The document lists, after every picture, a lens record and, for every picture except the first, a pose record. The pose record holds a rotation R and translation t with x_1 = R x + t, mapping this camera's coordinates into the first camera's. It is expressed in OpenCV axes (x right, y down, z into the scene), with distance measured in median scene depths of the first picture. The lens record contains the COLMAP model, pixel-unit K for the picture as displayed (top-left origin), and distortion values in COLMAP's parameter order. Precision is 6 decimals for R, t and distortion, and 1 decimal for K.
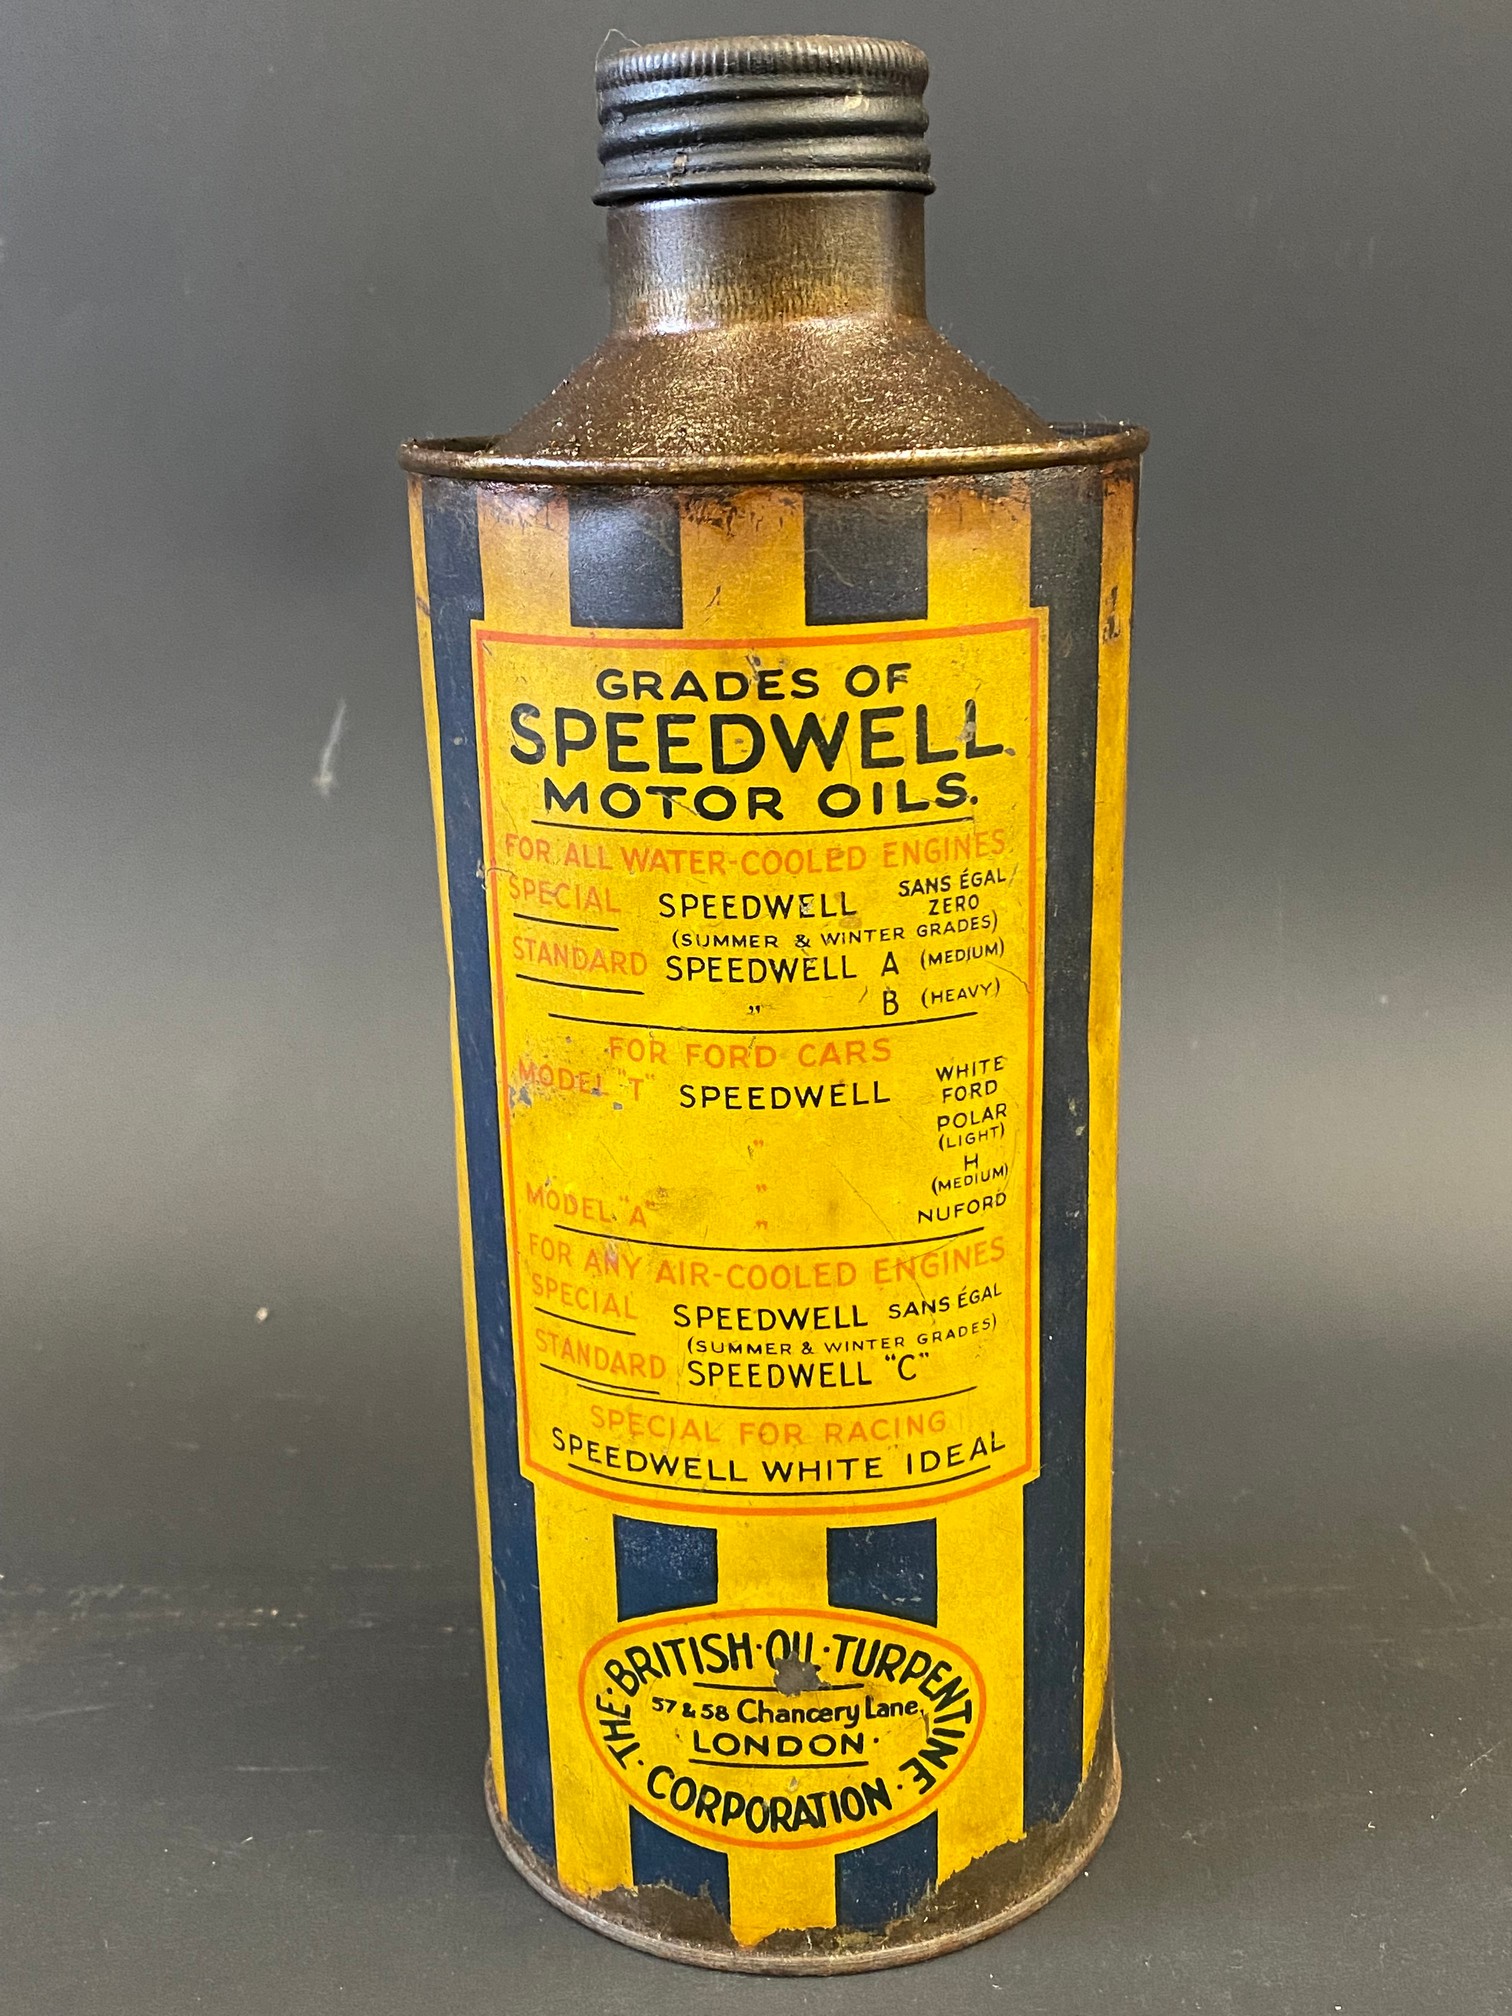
lens RADIAL K [[2197.9, 0, 756.0], [0, 2197.9, 1008.0], [0, 0, 1]] dist [0.186097, -0.582915]
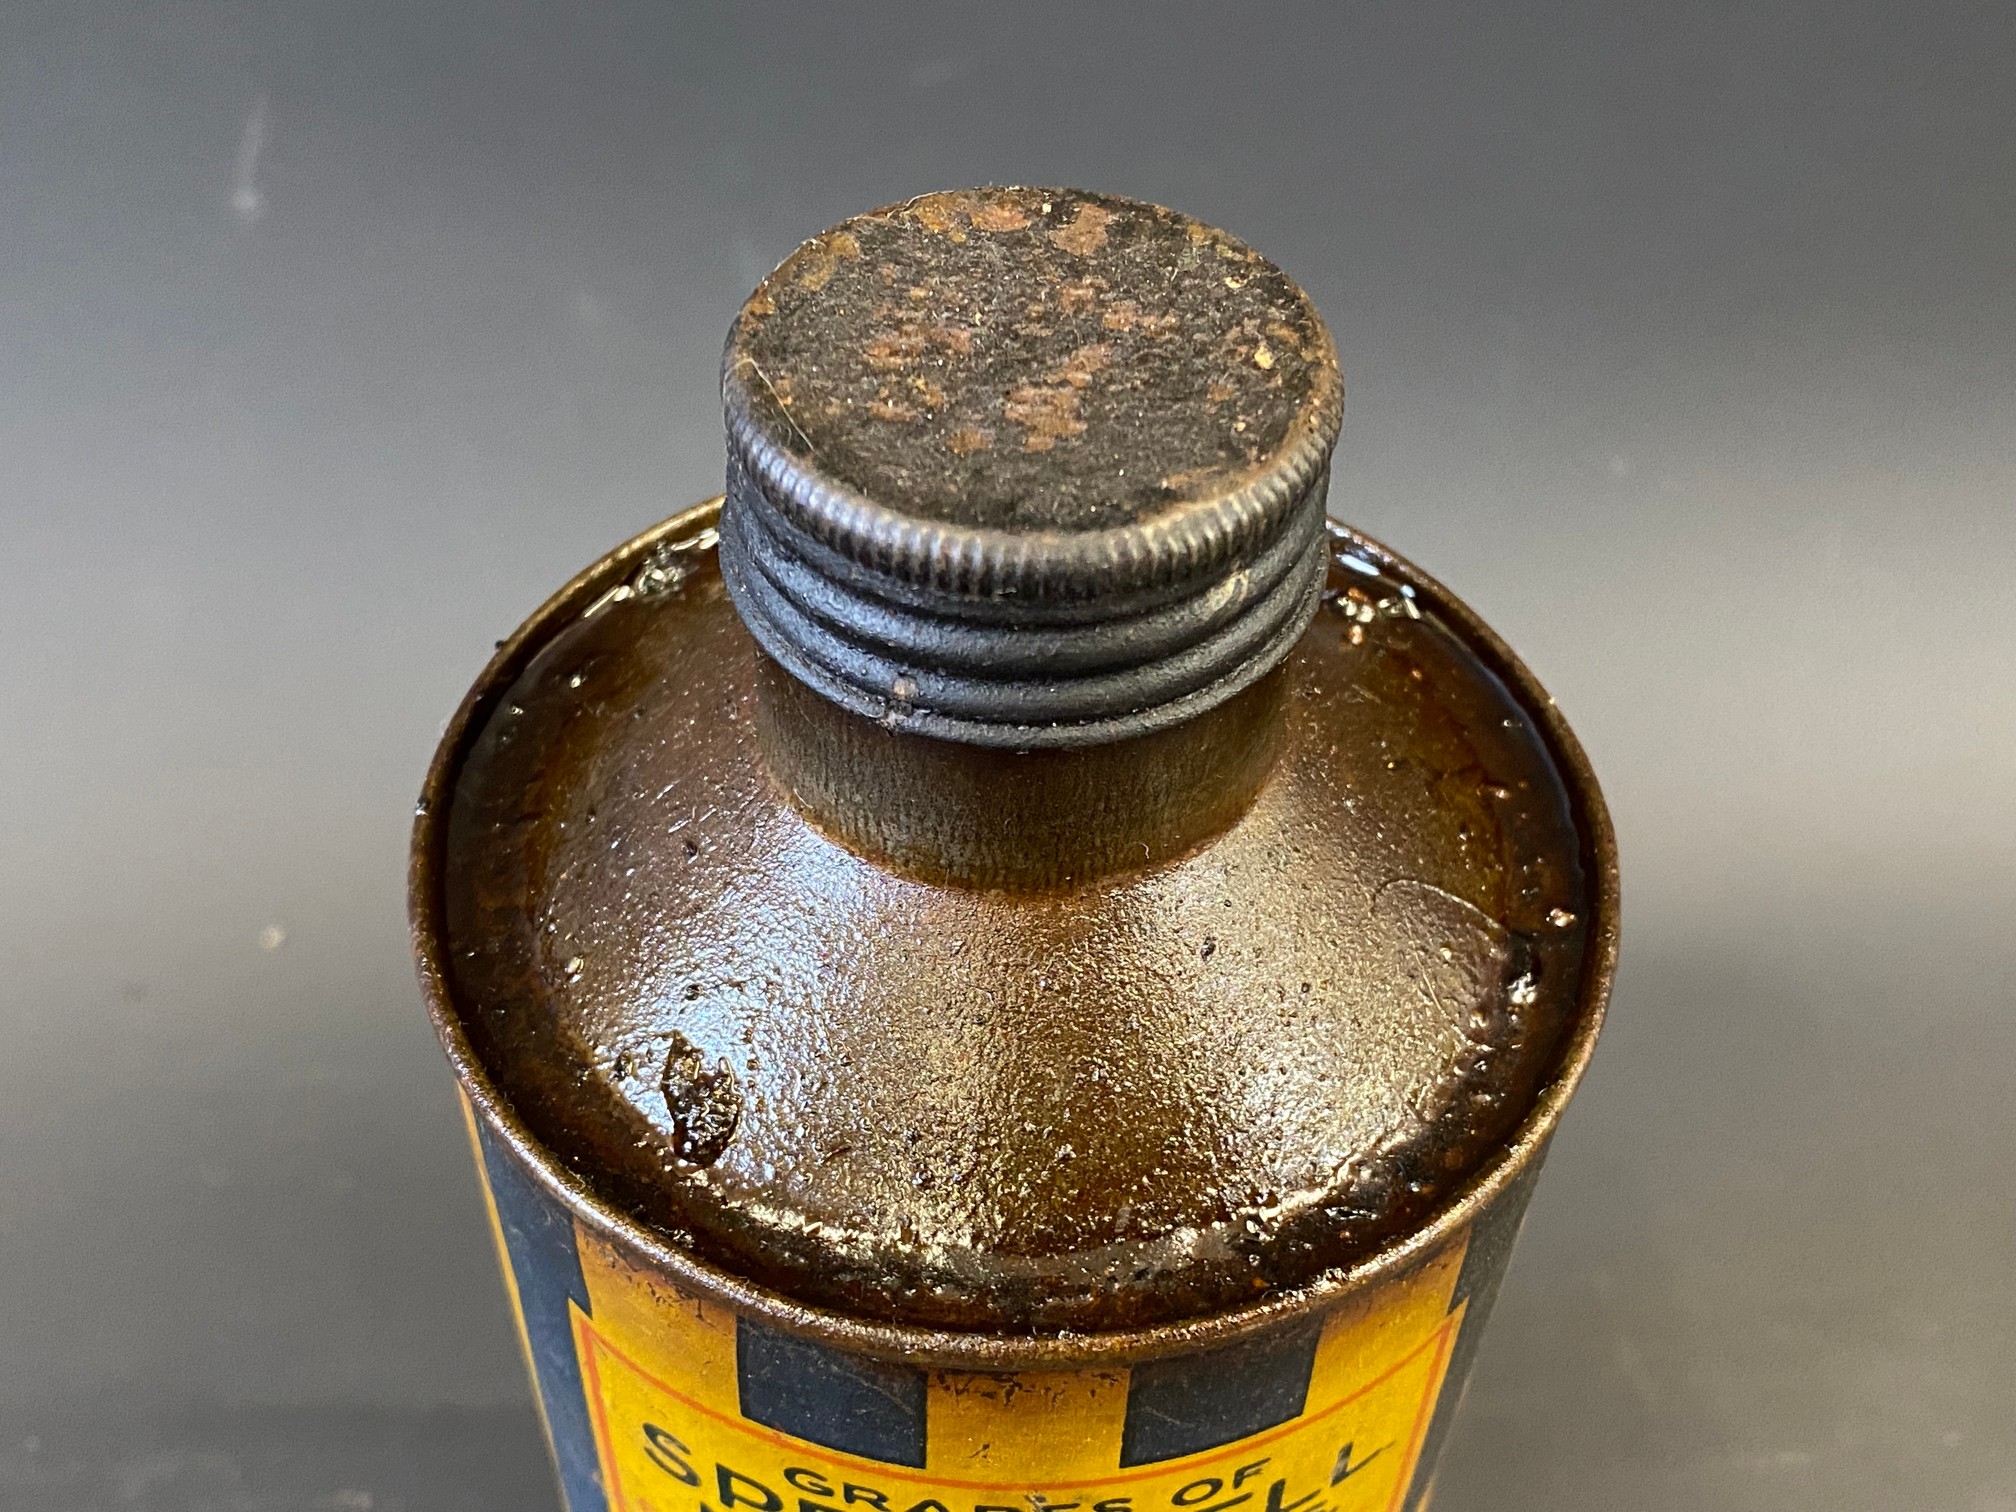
lens RADIAL K [[2197.9, 0, 1008.0], [0, 2197.9, 756.0], [0, 0, 1]] dist [0.186097, -0.582915]
pose [[0.993433, -0.038362, 0.107792, -0.067420], [-0.020387, 0.867691, 0.496686, -0.635643], [-0.112584, -0.495622, 0.861211, 0.520842]]
